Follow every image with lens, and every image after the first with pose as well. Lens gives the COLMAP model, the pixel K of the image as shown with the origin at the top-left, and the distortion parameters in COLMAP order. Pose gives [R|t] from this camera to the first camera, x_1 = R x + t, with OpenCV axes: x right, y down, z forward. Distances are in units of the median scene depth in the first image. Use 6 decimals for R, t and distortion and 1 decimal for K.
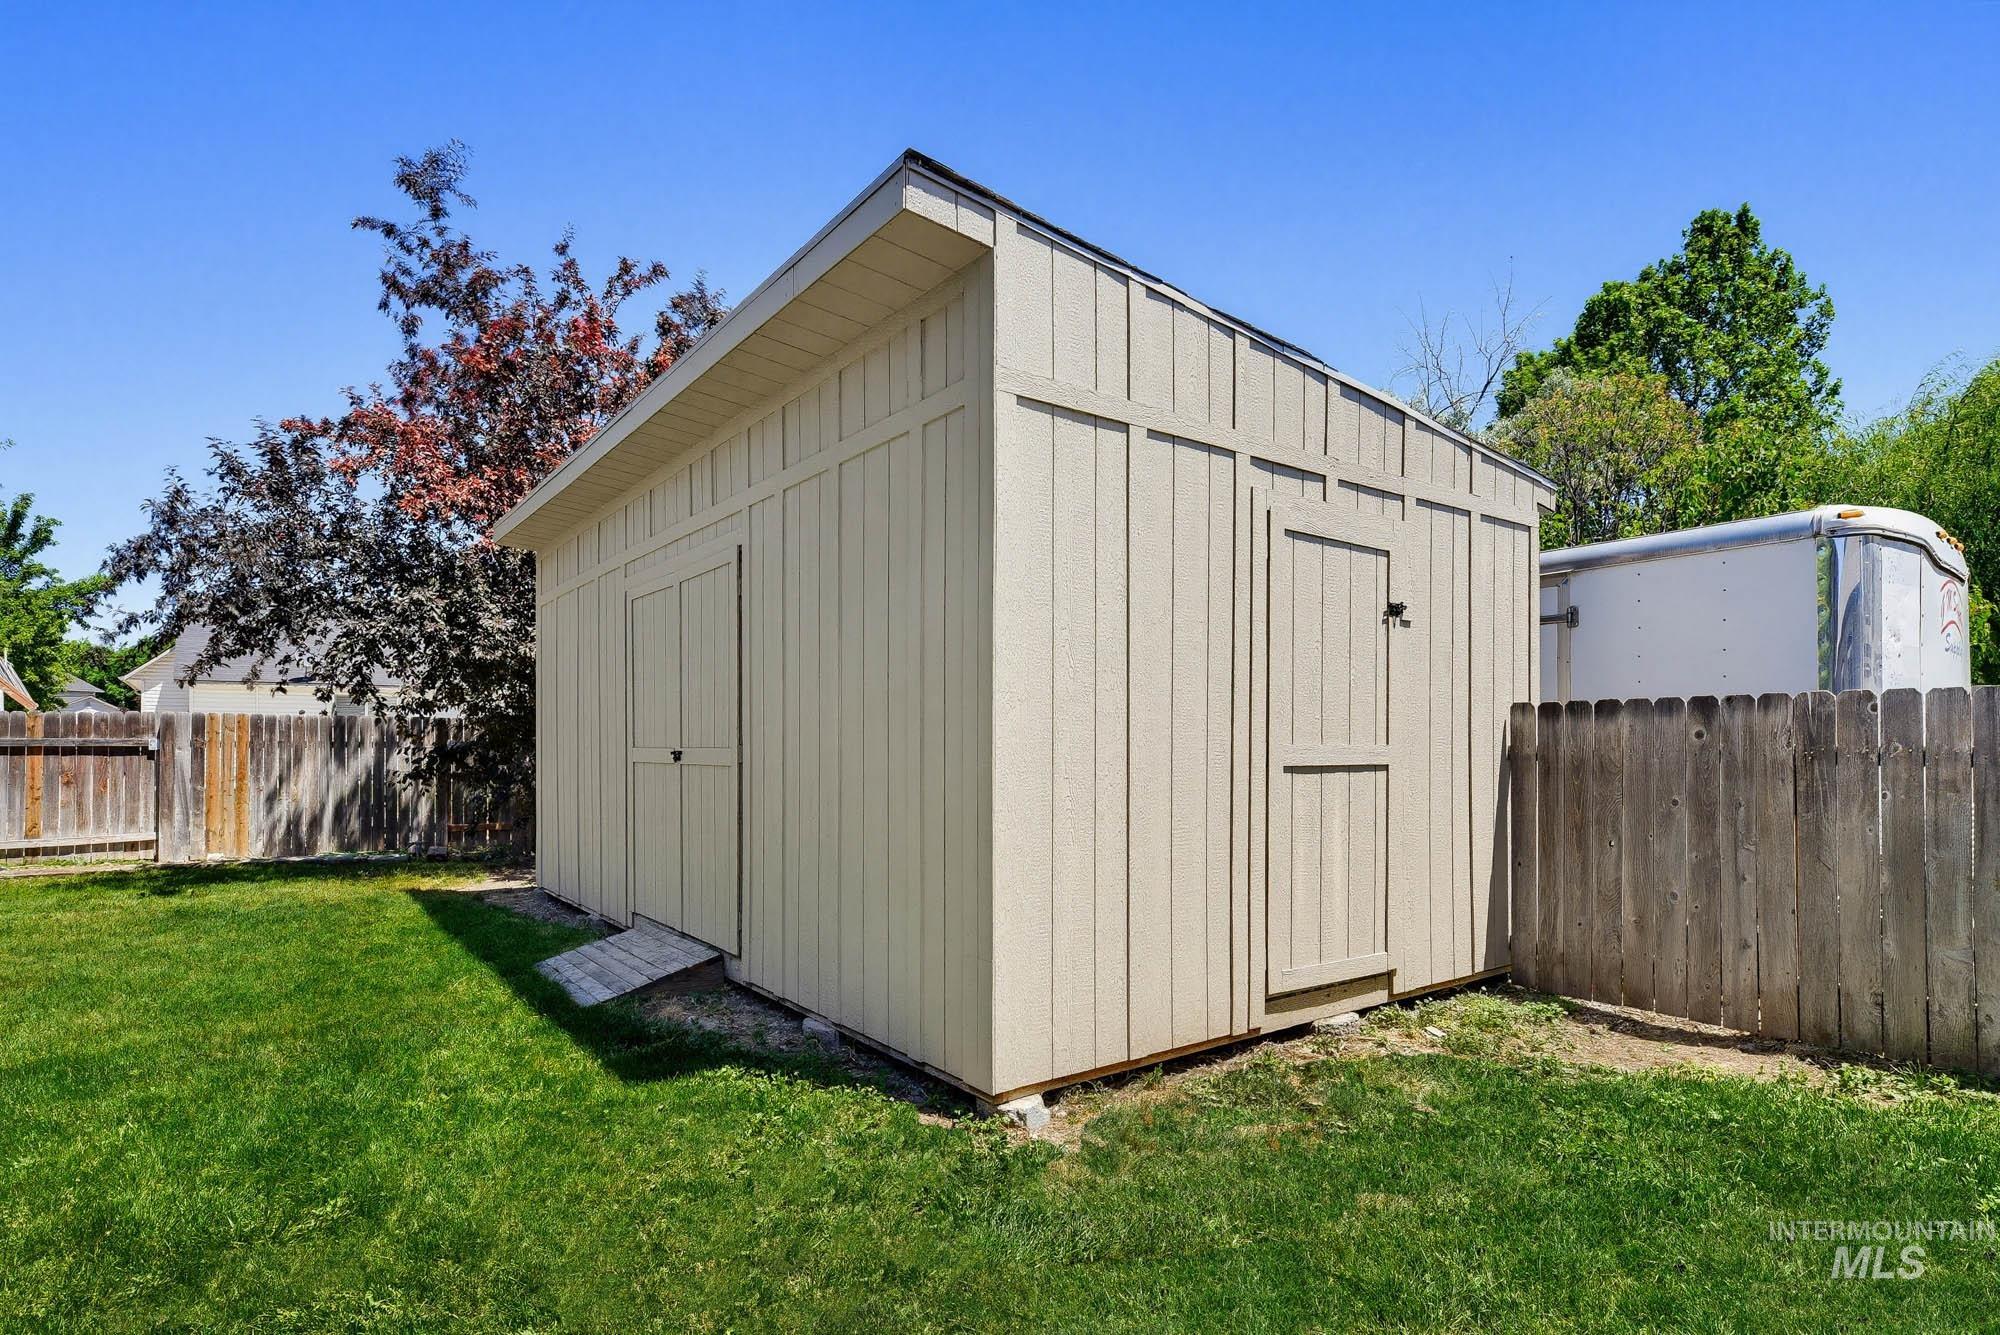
lens RADIAL K [[1024.5, 0, 1009.7], [0, 1024.5, 744.0], [0, 0, 1]] dist [0.002763, 0.006703]
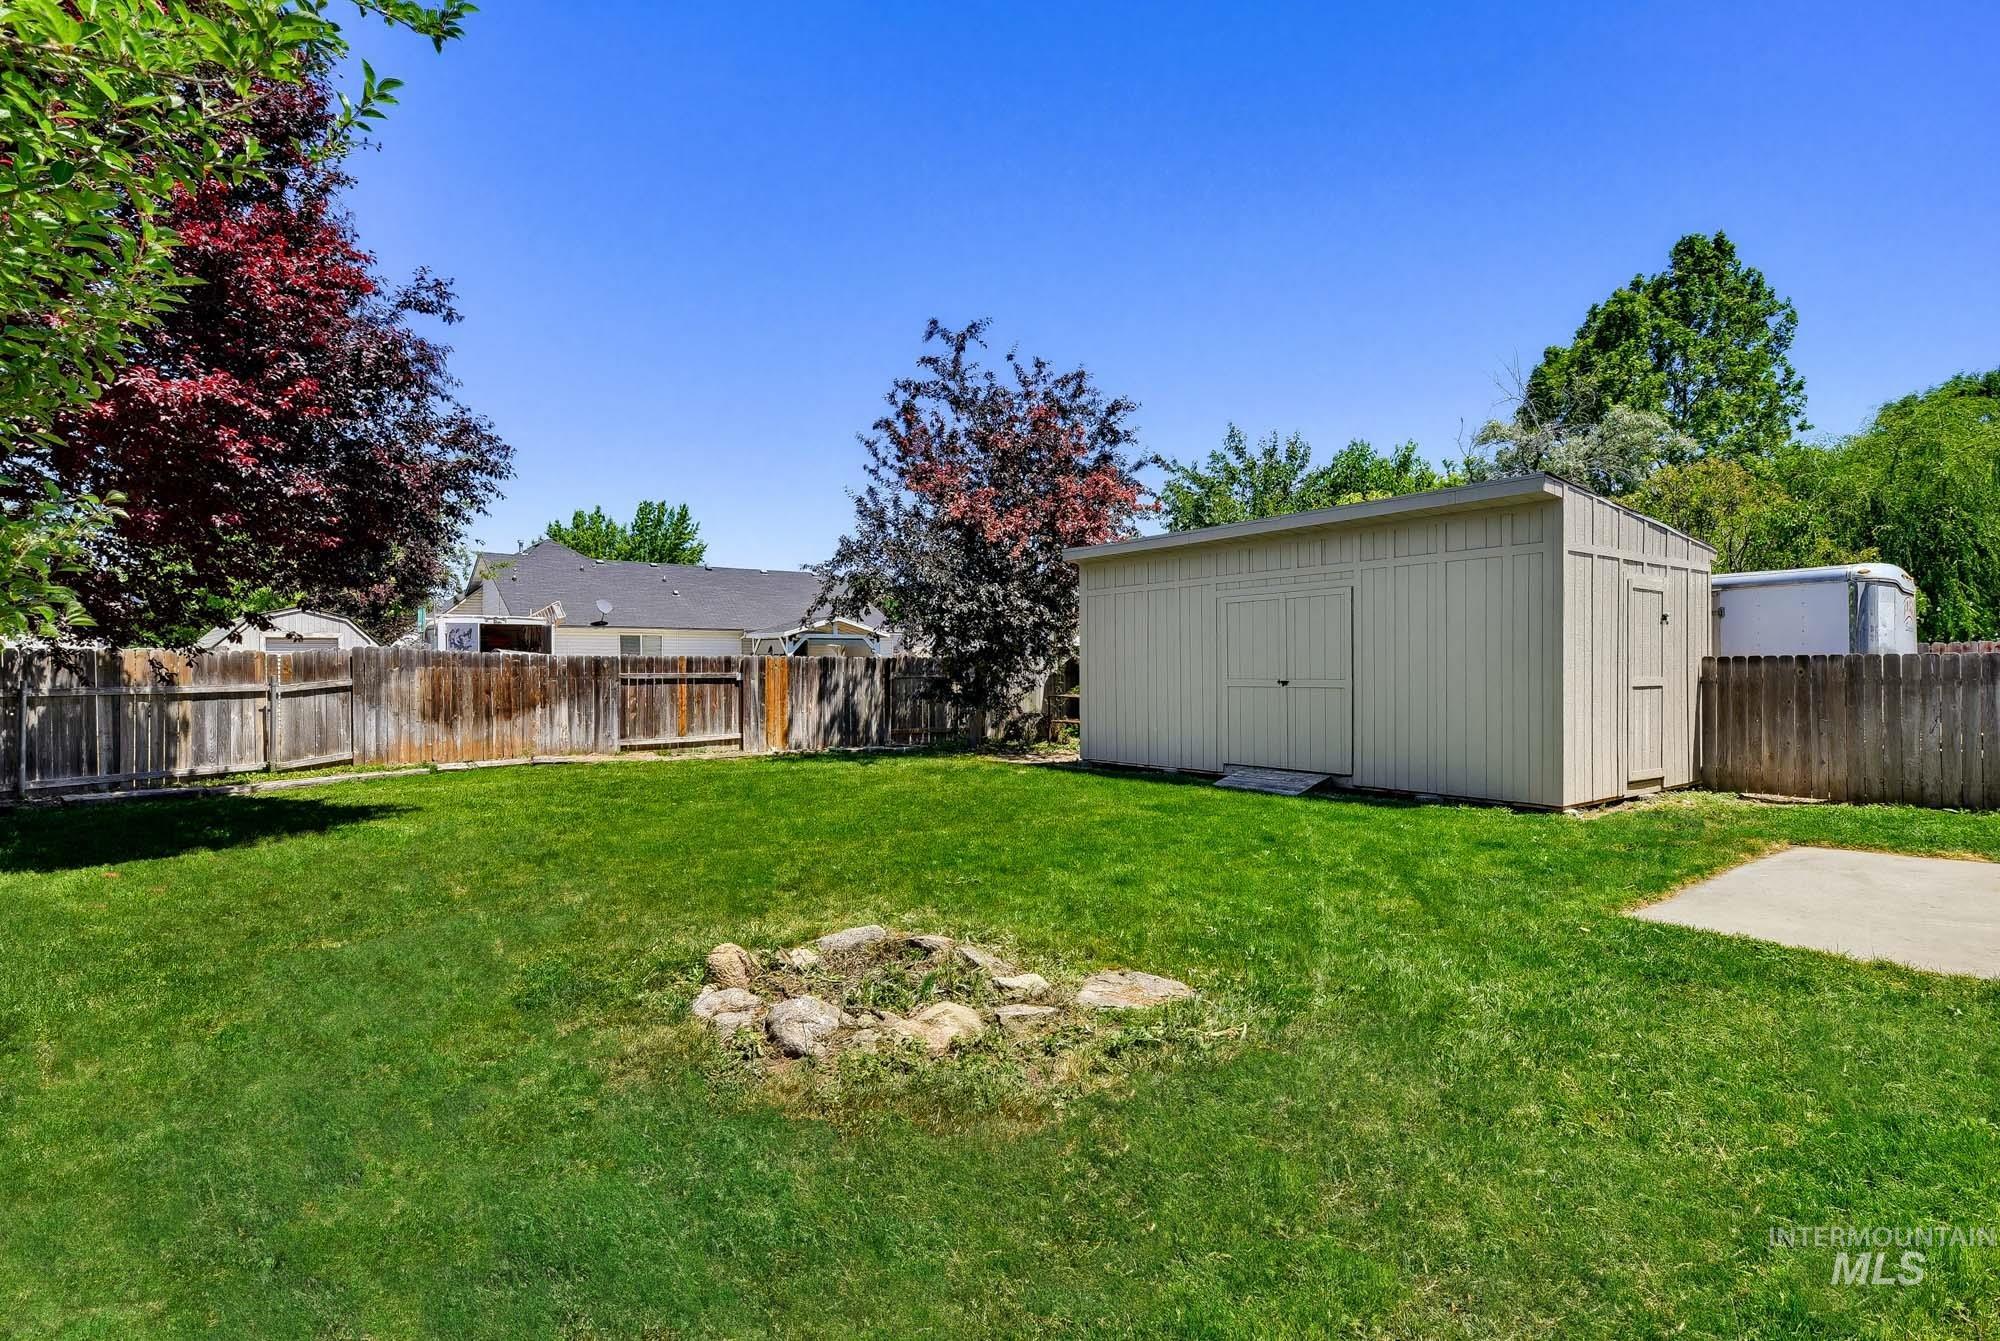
lens RADIAL K [[959.8, 0, 1000.0], [0, 959.8, 670.5], [0, 0, 1]] dist [0.001545, 0.000634]
pose [[0.999970, -0.003719, -0.006733, -0.708850], [0.003716, 0.999993, -0.000453, -0.012003], [0.006735, 0.000428, 0.999977, -0.744079]]
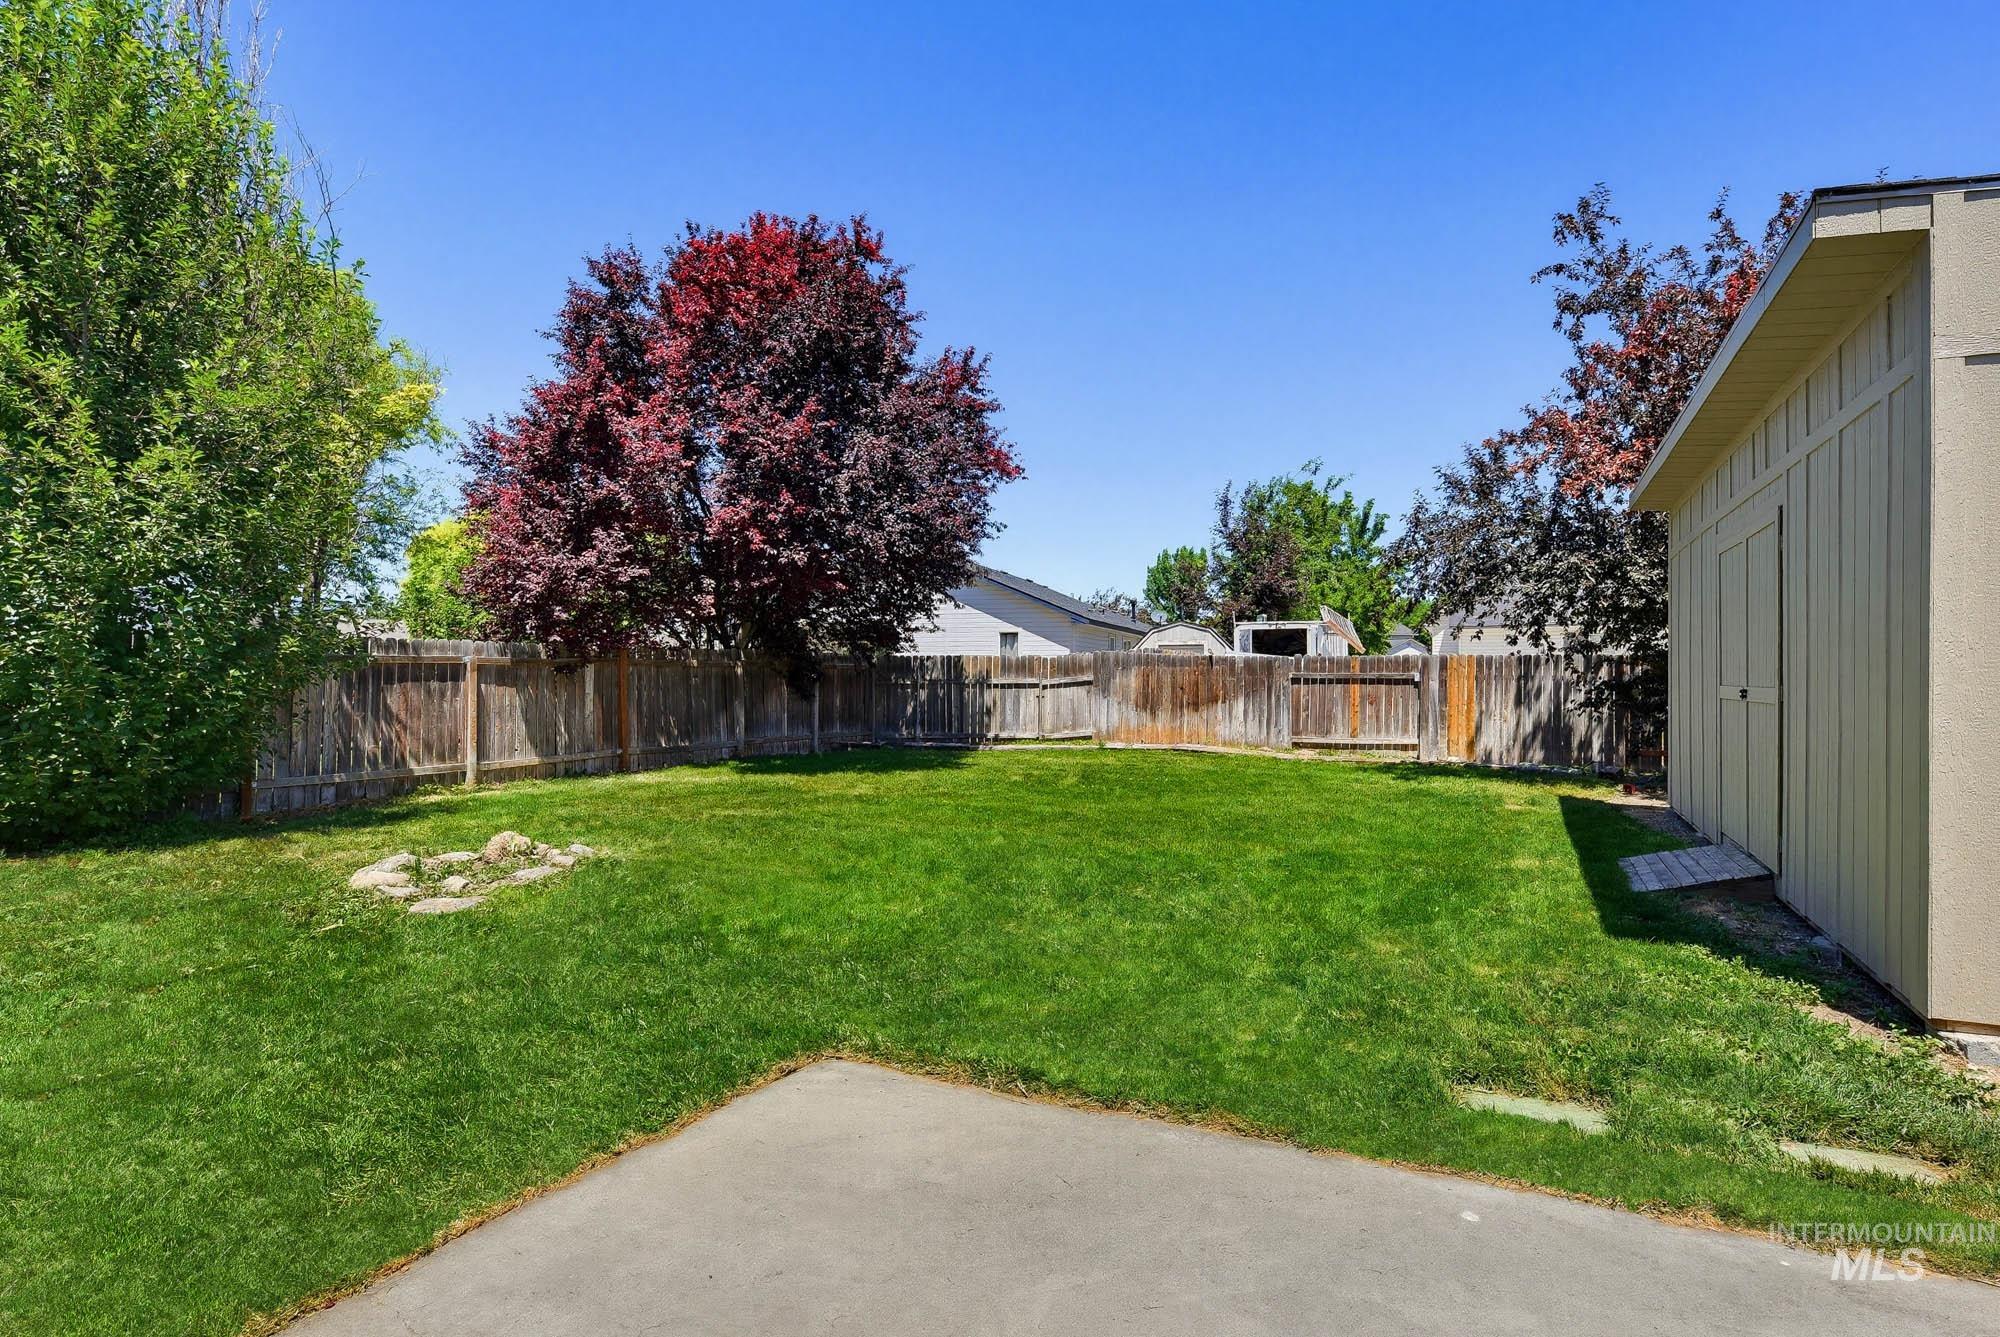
lens RADIAL K [[963.3, 0, 1000.0], [0, 963.3, 668.5], [0, 0, 1]] dist [-0.034326, -0.000301]
pose [[0.420683, -0.002933, -0.907203, 0.213527], [-0.002091, 0.999989, -0.004202, -0.008355], [0.907205, 0.003664, 0.420672, -0.137440]]
